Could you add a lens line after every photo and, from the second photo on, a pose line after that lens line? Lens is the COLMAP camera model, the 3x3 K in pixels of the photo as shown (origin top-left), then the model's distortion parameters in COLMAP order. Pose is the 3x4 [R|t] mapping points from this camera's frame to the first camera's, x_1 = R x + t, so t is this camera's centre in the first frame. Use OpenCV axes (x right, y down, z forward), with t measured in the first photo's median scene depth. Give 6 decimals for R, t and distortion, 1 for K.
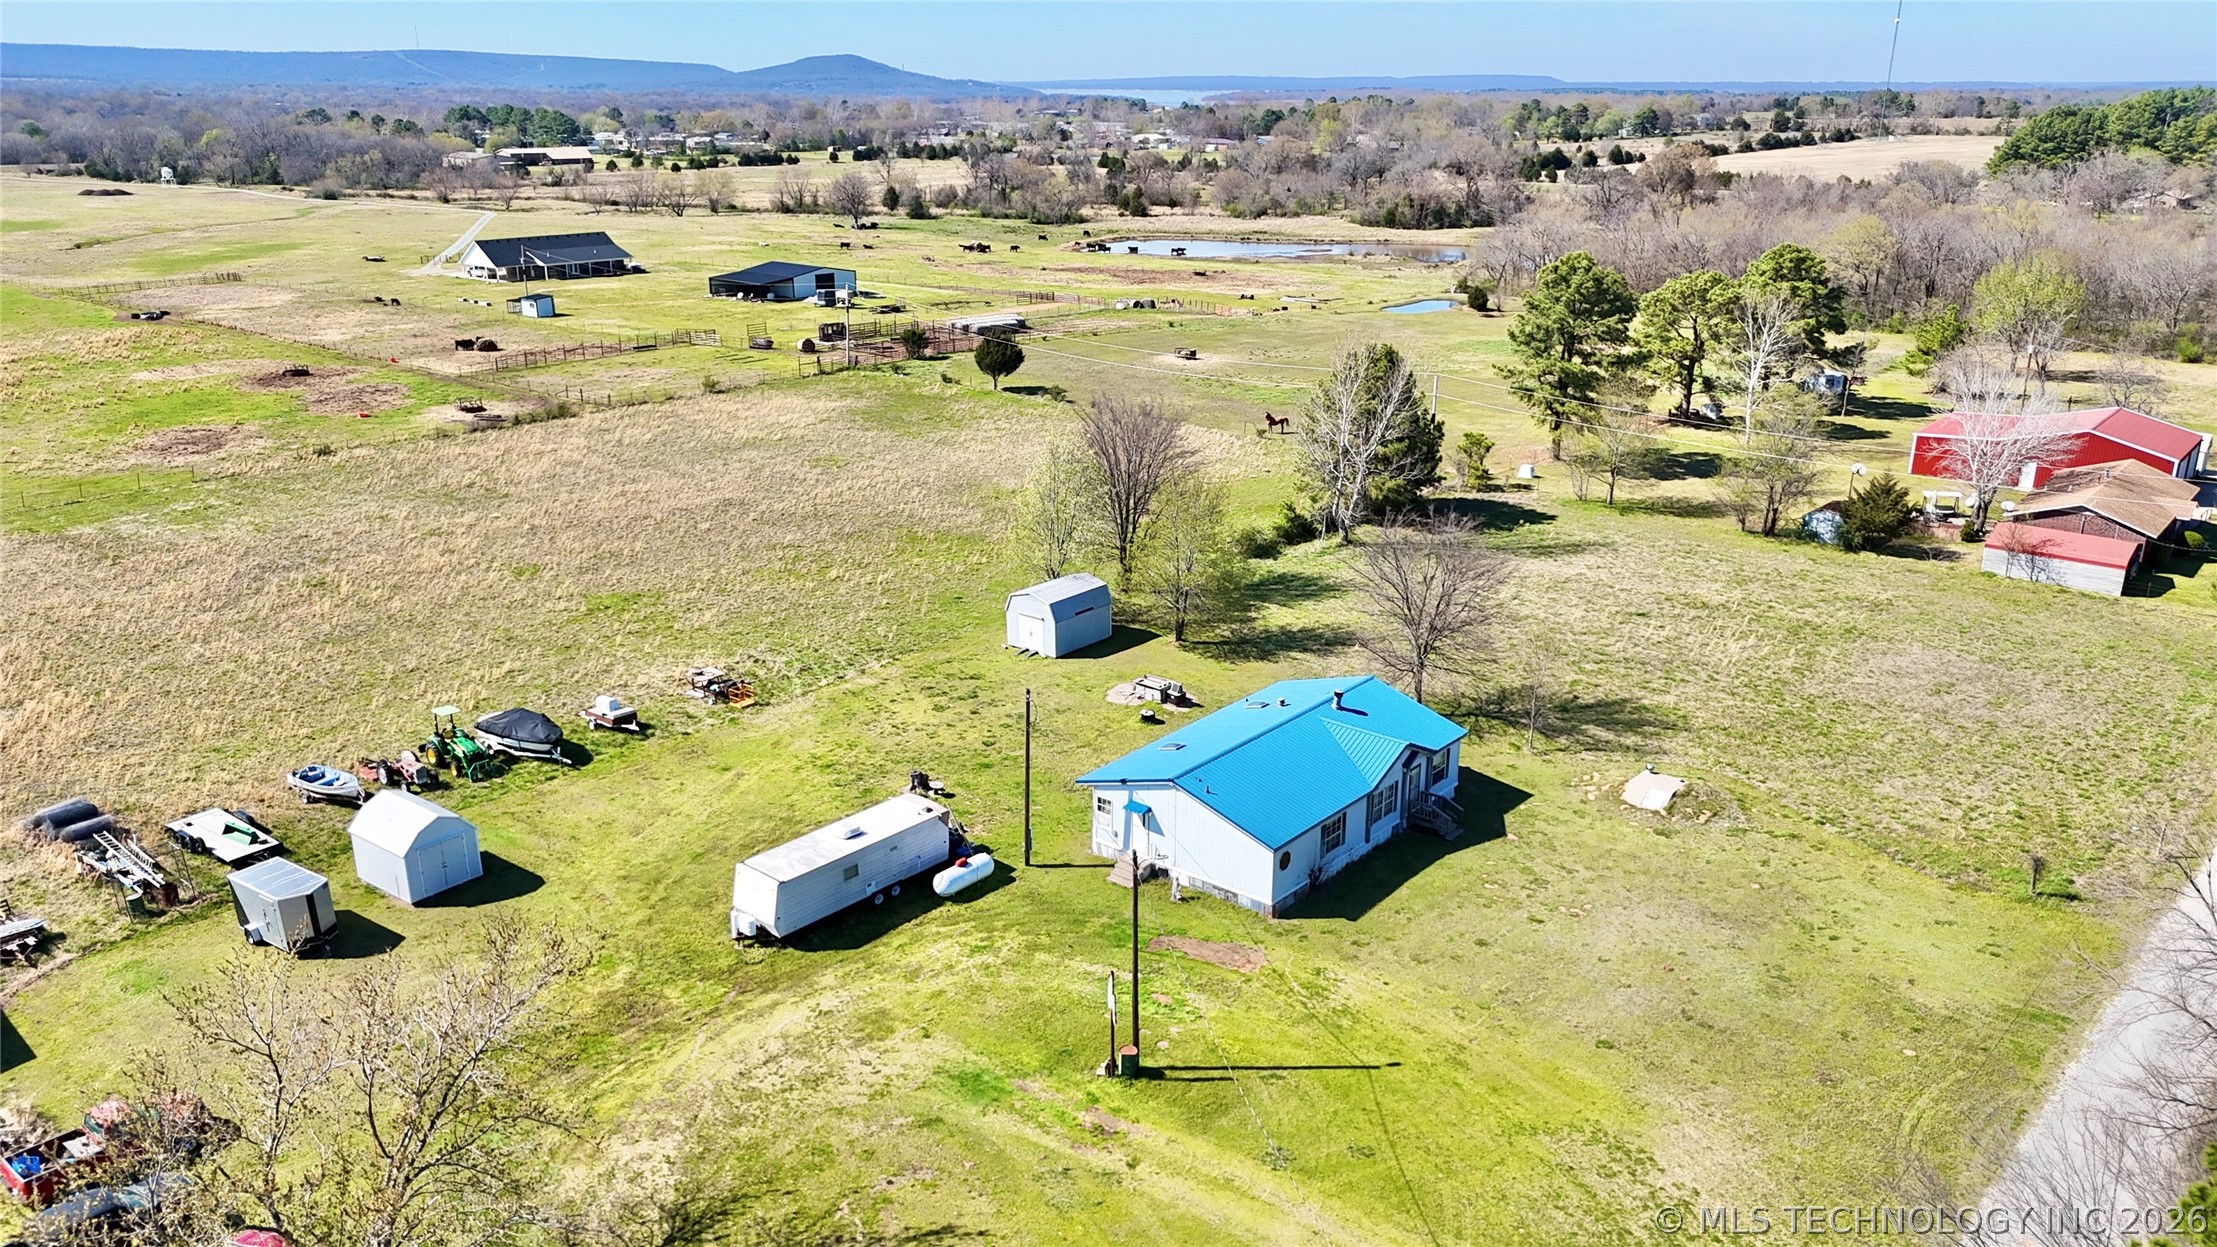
lens RADIAL K [[1630.8, 0, 1102.6], [0, 1630.8, 611.8], [0, 0, 1]] dist [0.085215, -0.097352]
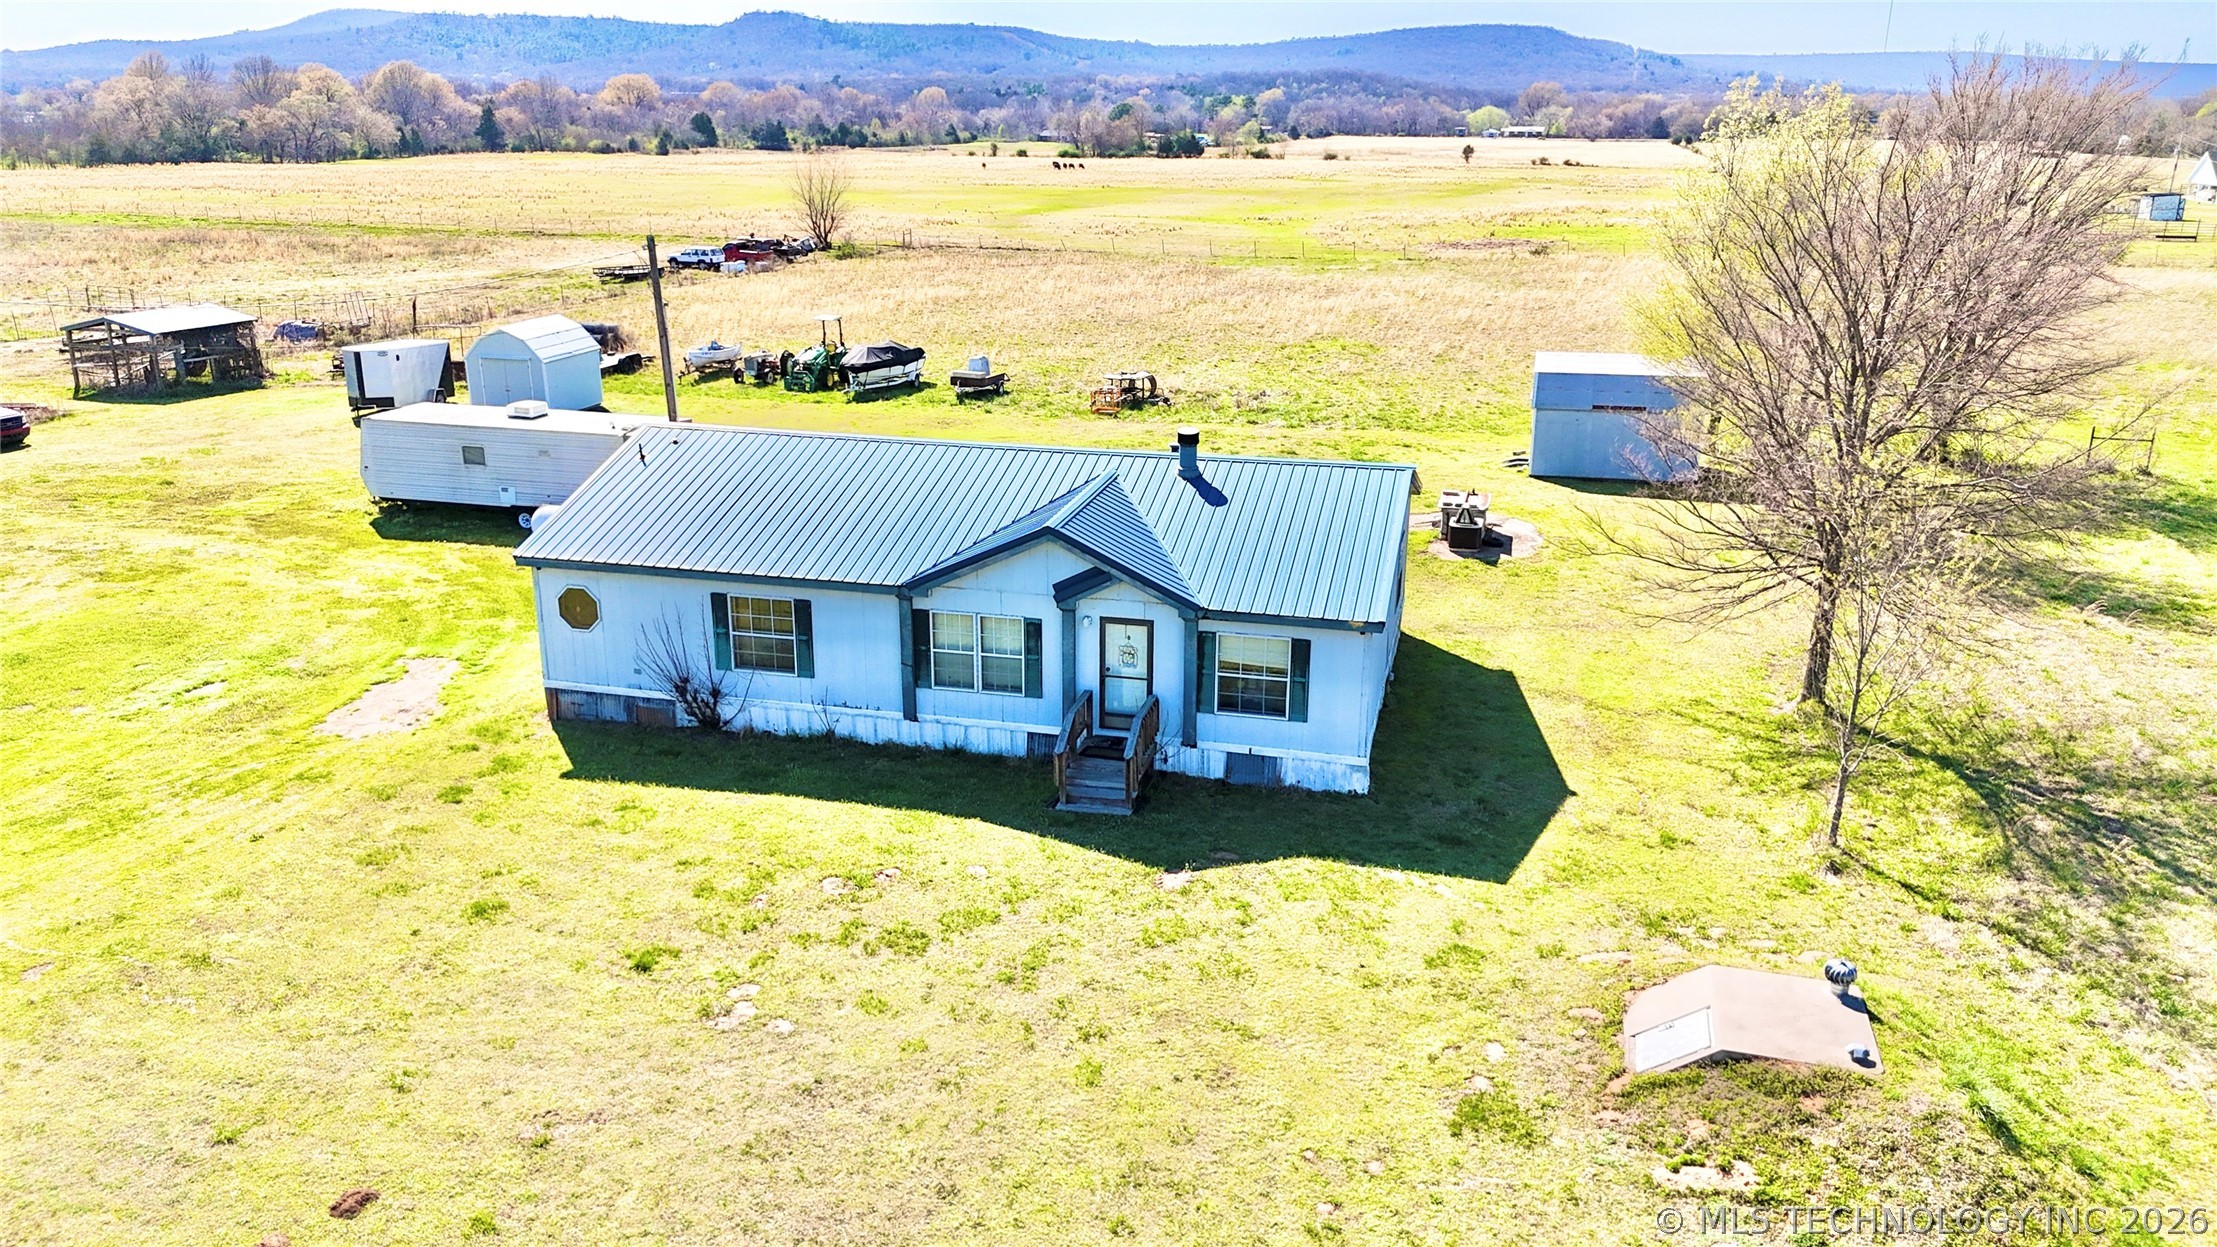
lens RADIAL K [[1630.8, 0, 1106.1], [0, 1630.8, 609.4], [0, 0, 1]] dist [0.085215, -0.097352]
pose [[0.432873, 0.267924, -0.860719, 0.403411], [-0.281966, 0.947143, 0.153020, 0.027016], [0.856222, 0.176455, 0.485539, 0.627004]]
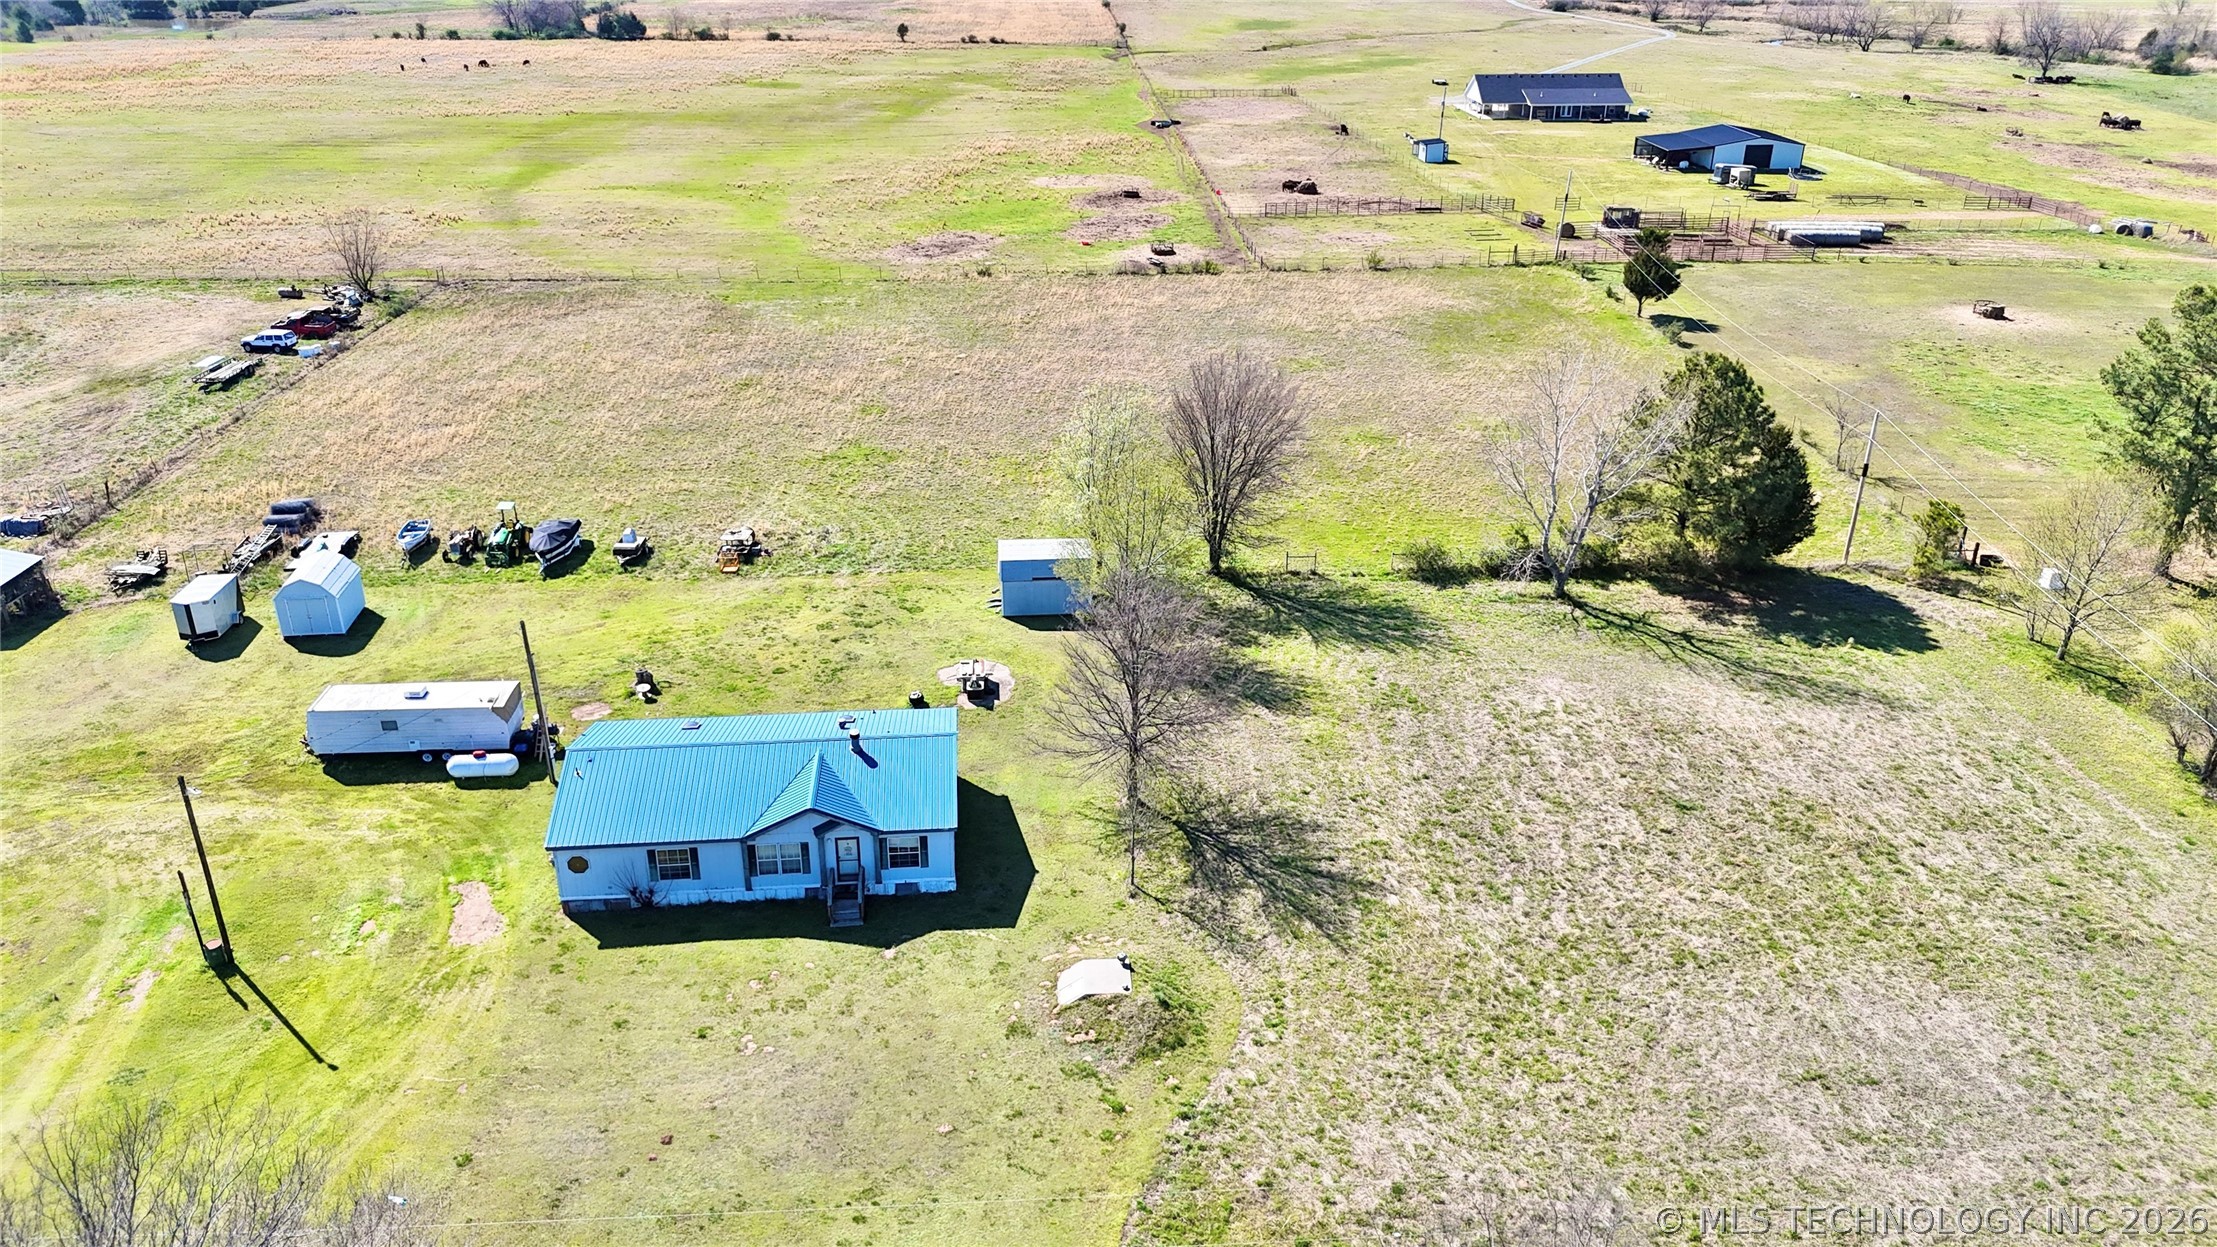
lens RADIAL K [[1630.8, 0, 1108.0], [0, 1630.8, 609.5], [0, 0, 1]] dist [0.085215, -0.097352]
pose [[0.701439, 0.294772, -0.648917, 0.650737], [-0.221670, 0.955539, 0.194444, -0.180111], [0.677381, 0.007455, 0.735594, 0.336905]]
